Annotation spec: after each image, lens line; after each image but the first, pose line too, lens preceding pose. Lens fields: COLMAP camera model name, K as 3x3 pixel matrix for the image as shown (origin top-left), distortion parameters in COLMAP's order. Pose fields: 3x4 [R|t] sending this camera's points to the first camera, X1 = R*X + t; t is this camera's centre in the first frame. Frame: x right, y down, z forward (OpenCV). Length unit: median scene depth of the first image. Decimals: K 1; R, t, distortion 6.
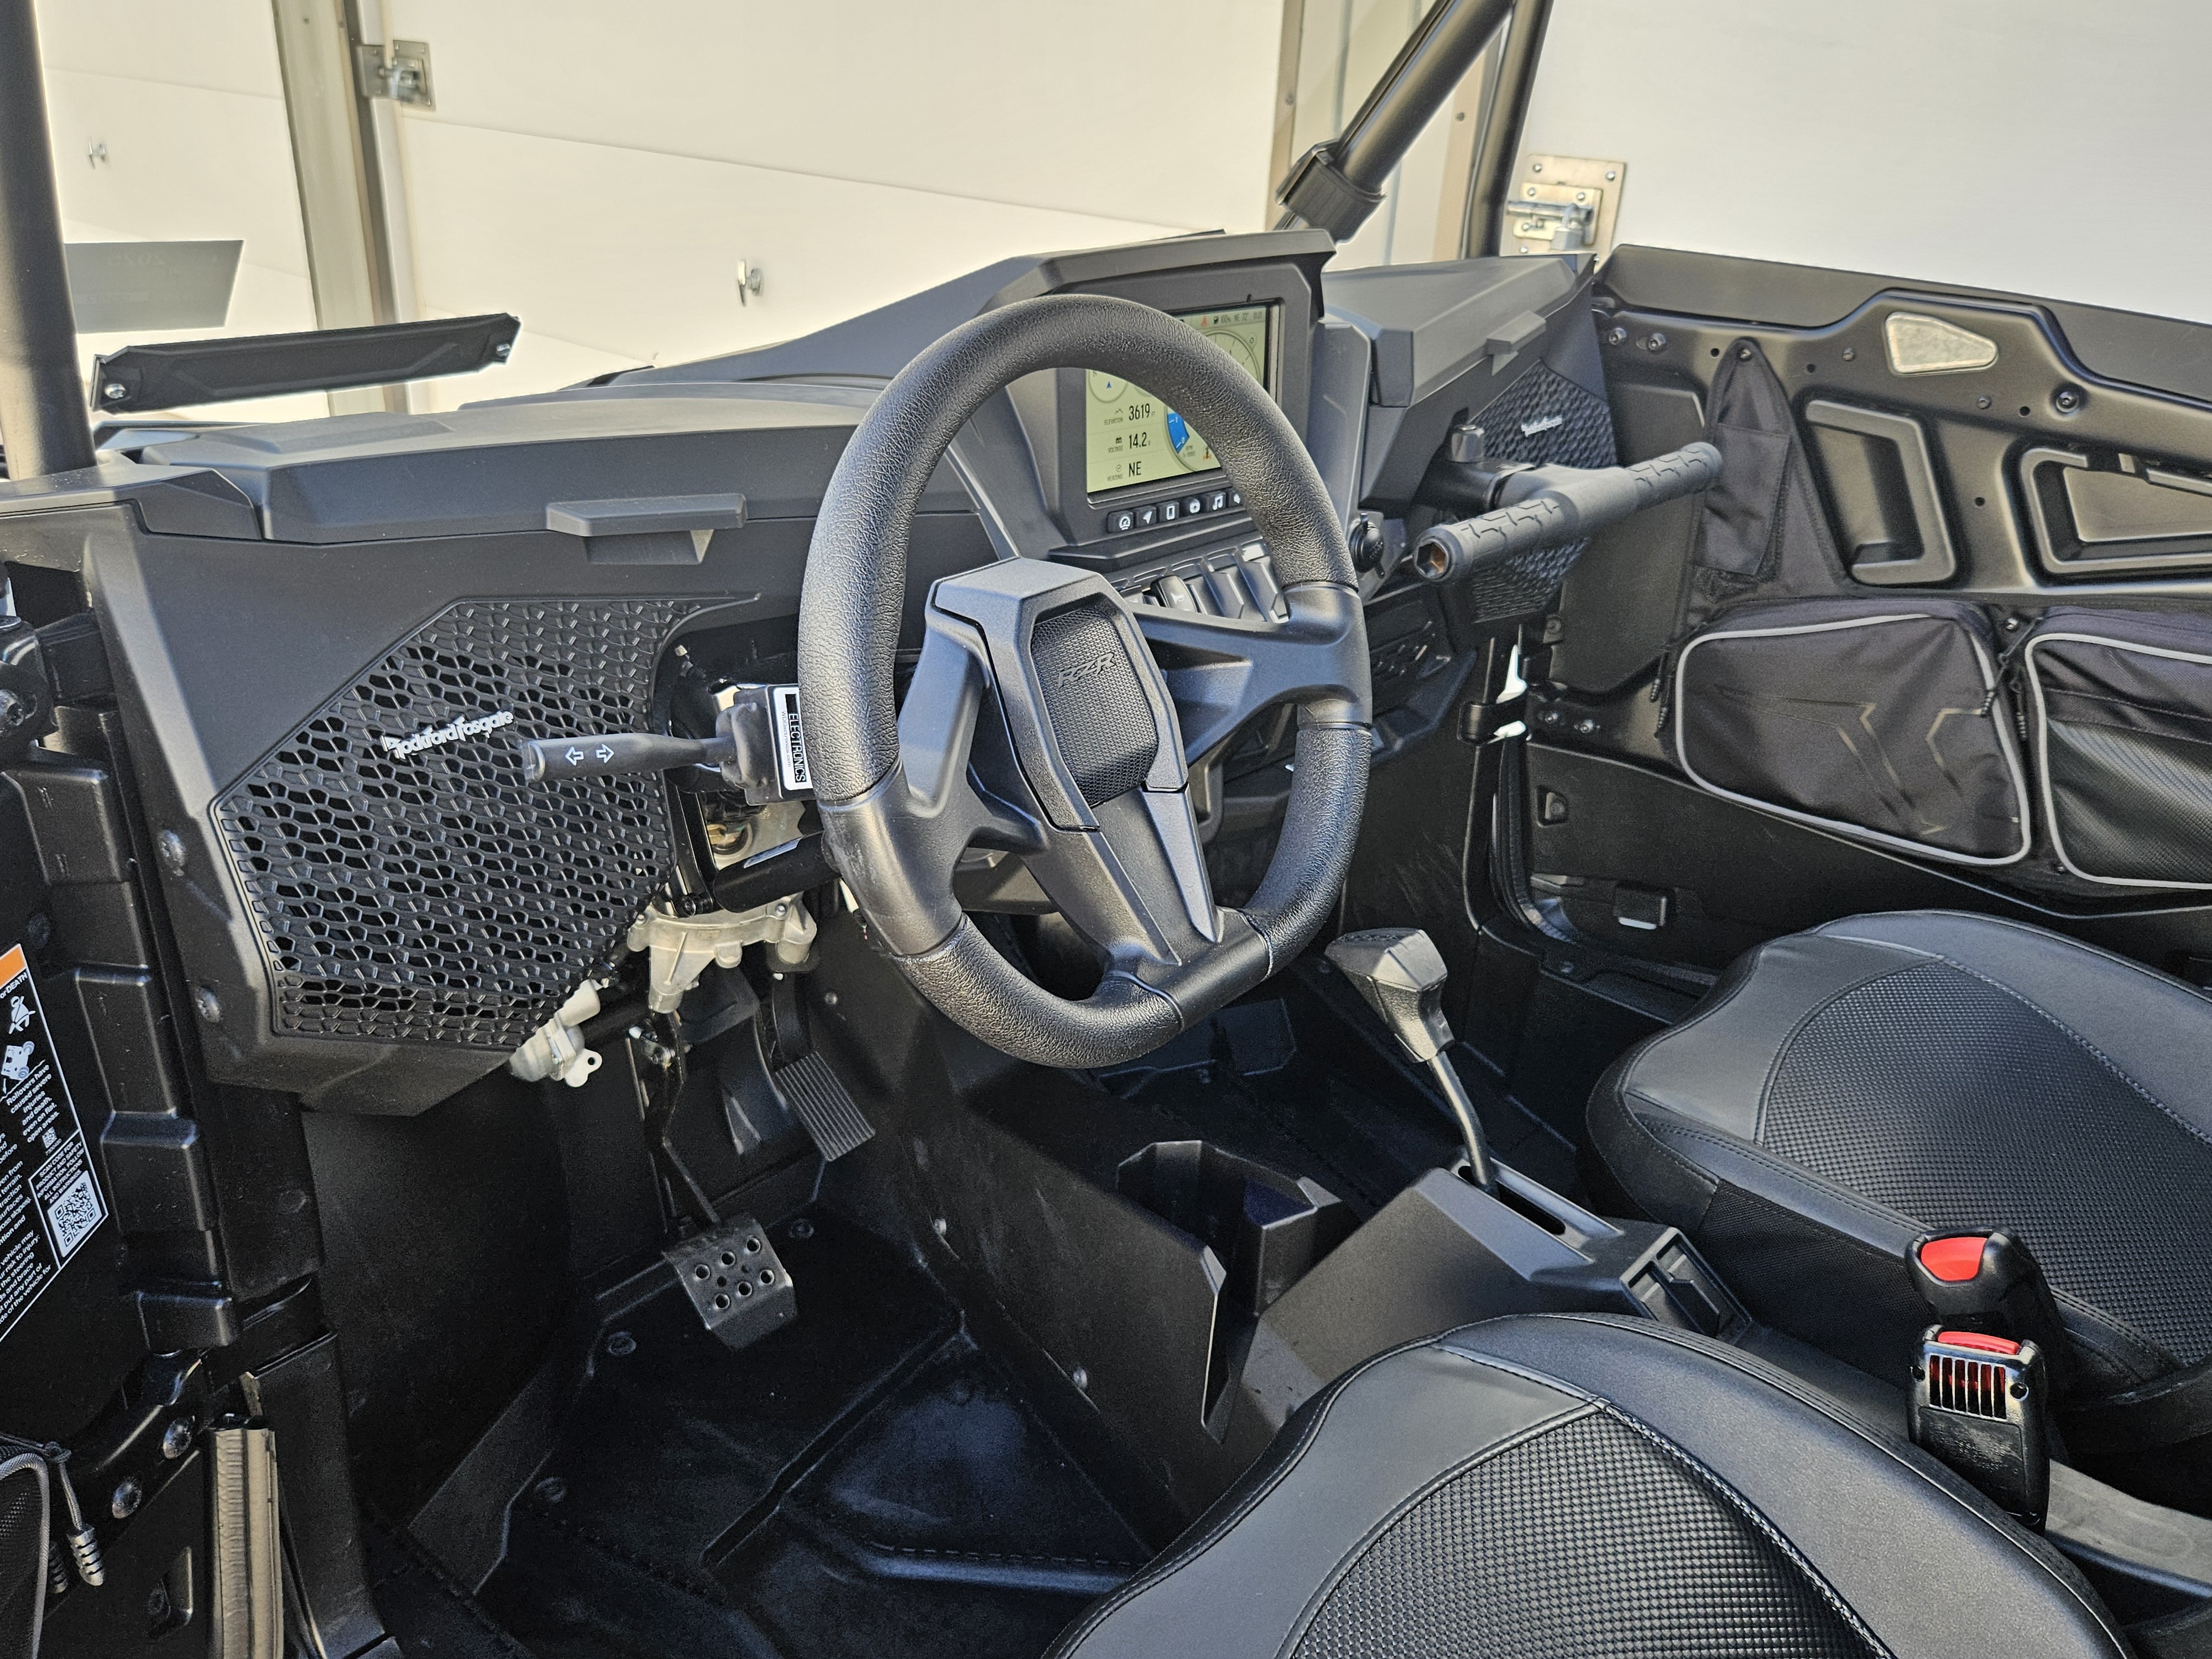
lens RADIAL K [[1770.4, 0, 1100.3], [0, 1770.4, 829.1], [0, 0, 1]] dist [0.009586, -0.017414]
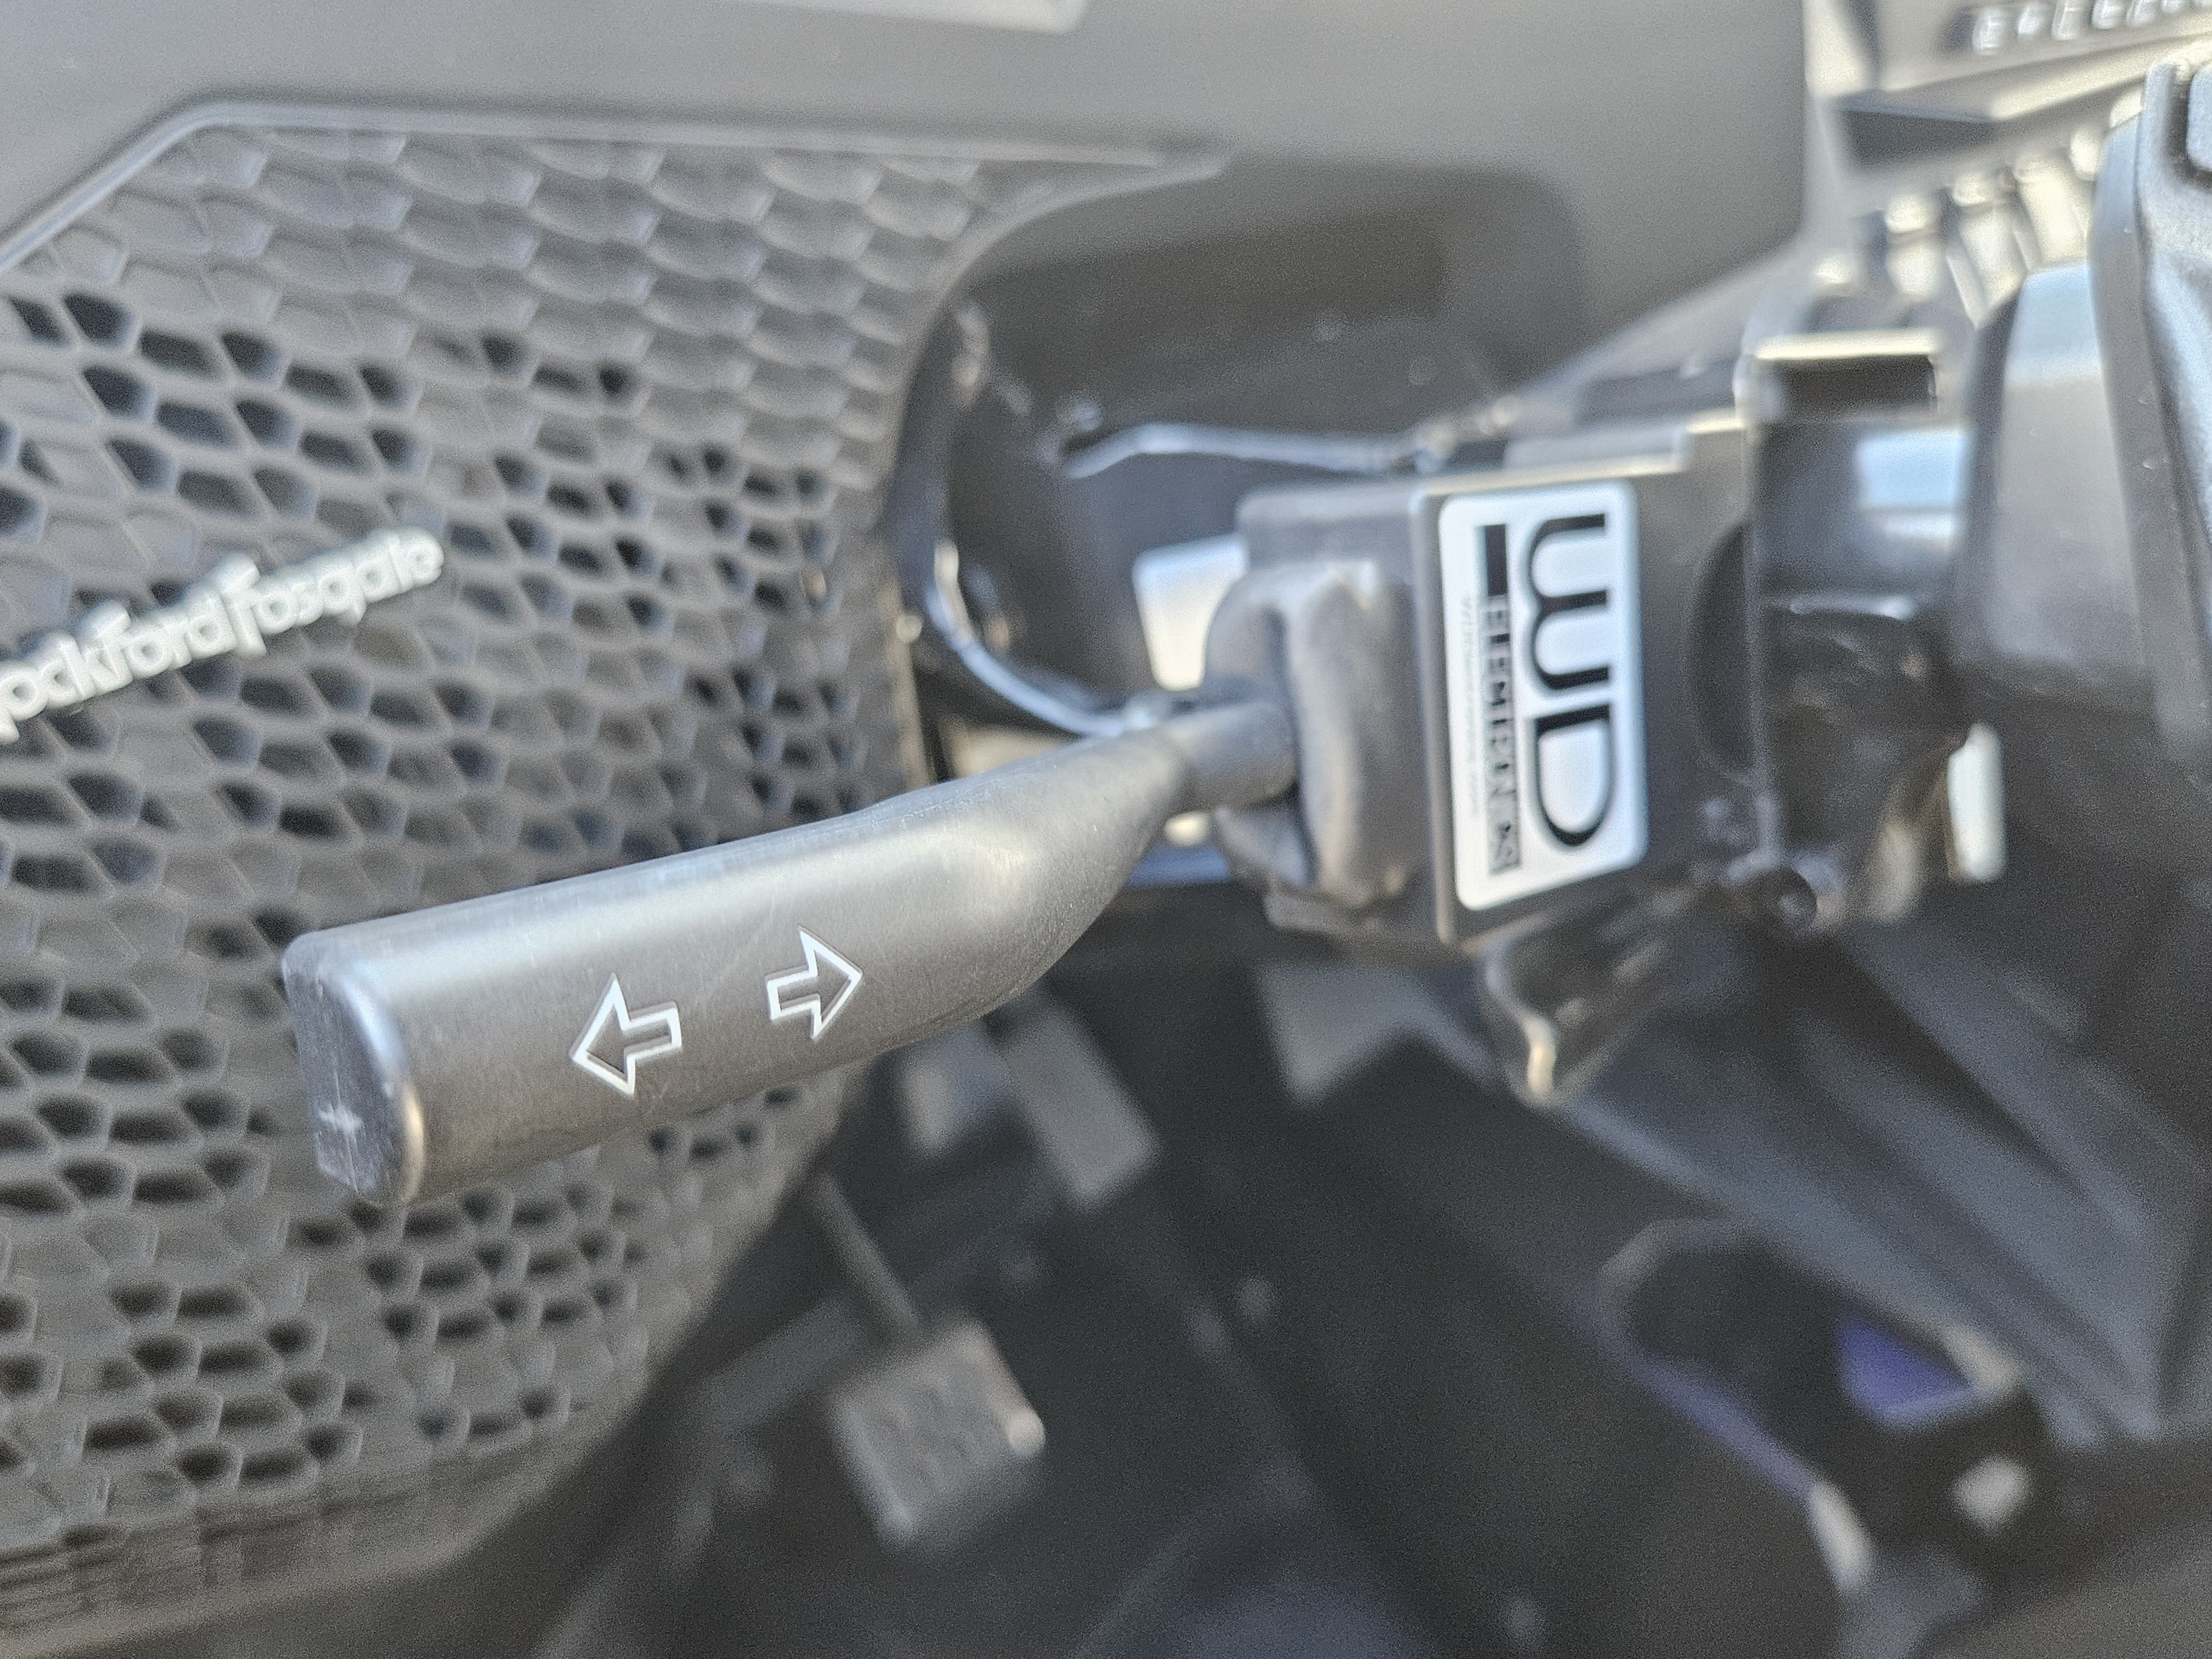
lens RADIAL K [[1770.4, 0, 1111.7], [0, 1770.4, 830.2], [0, 0, 1]] dist [0.009586, -0.017414]
pose [[0.998324, 0.036835, -0.044629, -0.211848], [-0.028066, 0.982671, 0.183223, -0.076510], [0.050604, -0.181664, 0.982058, 0.727773]]
